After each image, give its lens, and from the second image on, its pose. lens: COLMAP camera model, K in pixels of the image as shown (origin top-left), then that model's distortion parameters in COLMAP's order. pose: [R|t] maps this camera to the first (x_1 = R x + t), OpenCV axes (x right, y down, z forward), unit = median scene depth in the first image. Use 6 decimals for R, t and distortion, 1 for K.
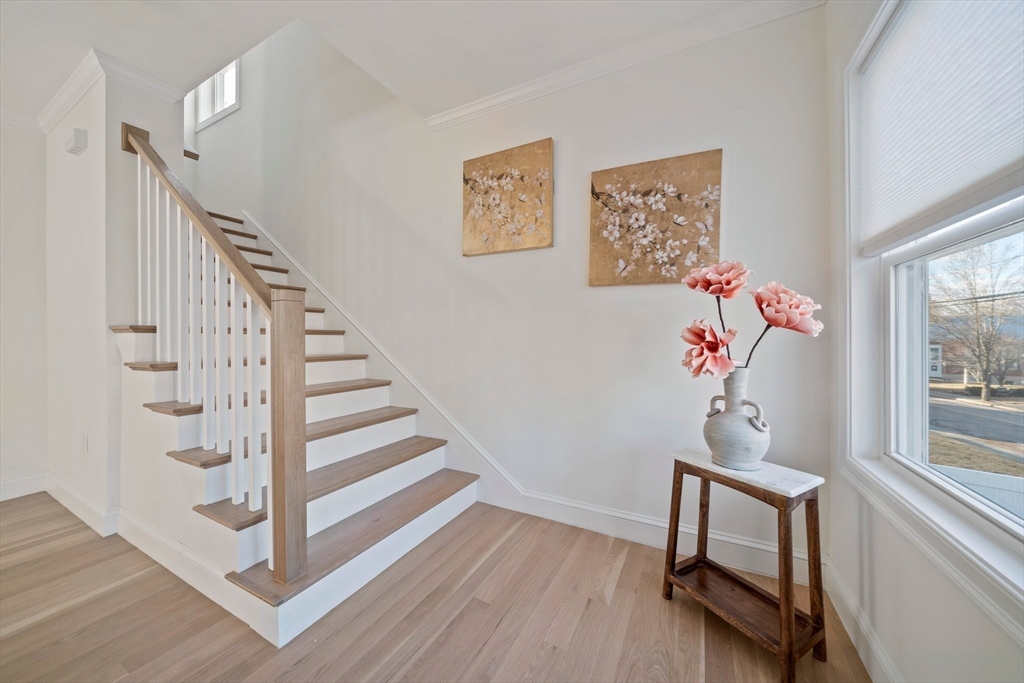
lens RADIAL K [[354.6, 0, 512.6], [0, 354.6, 336.8], [0, 0, 1]] dist [-0.001745, -0.000305]
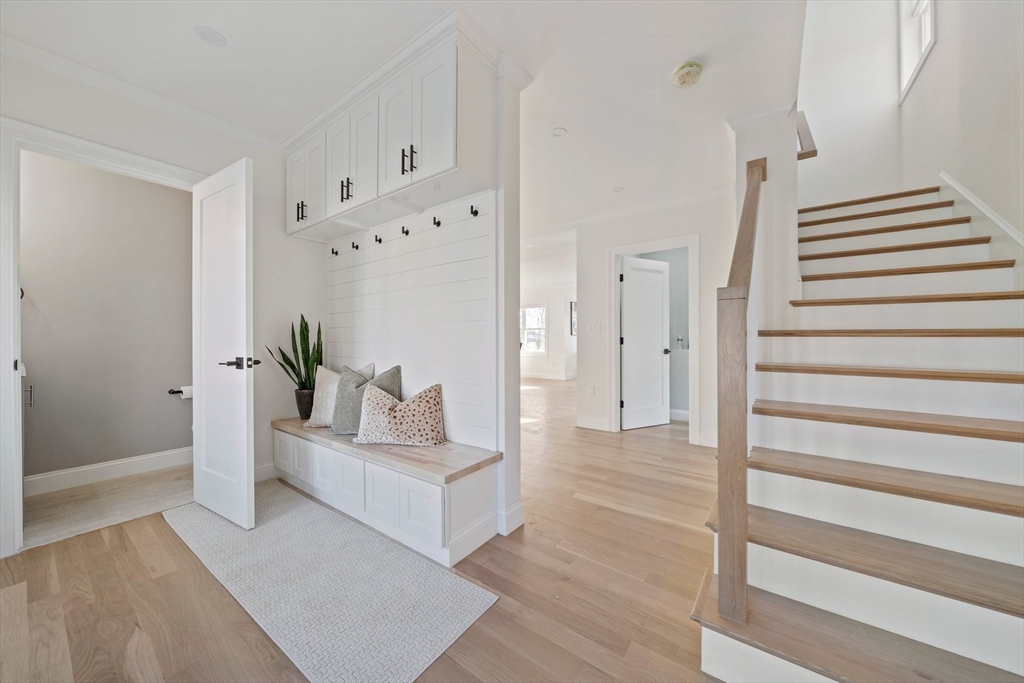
lens RADIAL K [[354.6, 0, 515.7], [0, 354.6, 339.7], [0, 0, 1]] dist [-0.001745, -0.000305]
pose [[-0.137863, -0.000796, -0.990451, 0.296138], [-0.000467, 1.000000, -0.000738, -0.001939], [0.990451, 0.000360, -0.137864, 0.544060]]
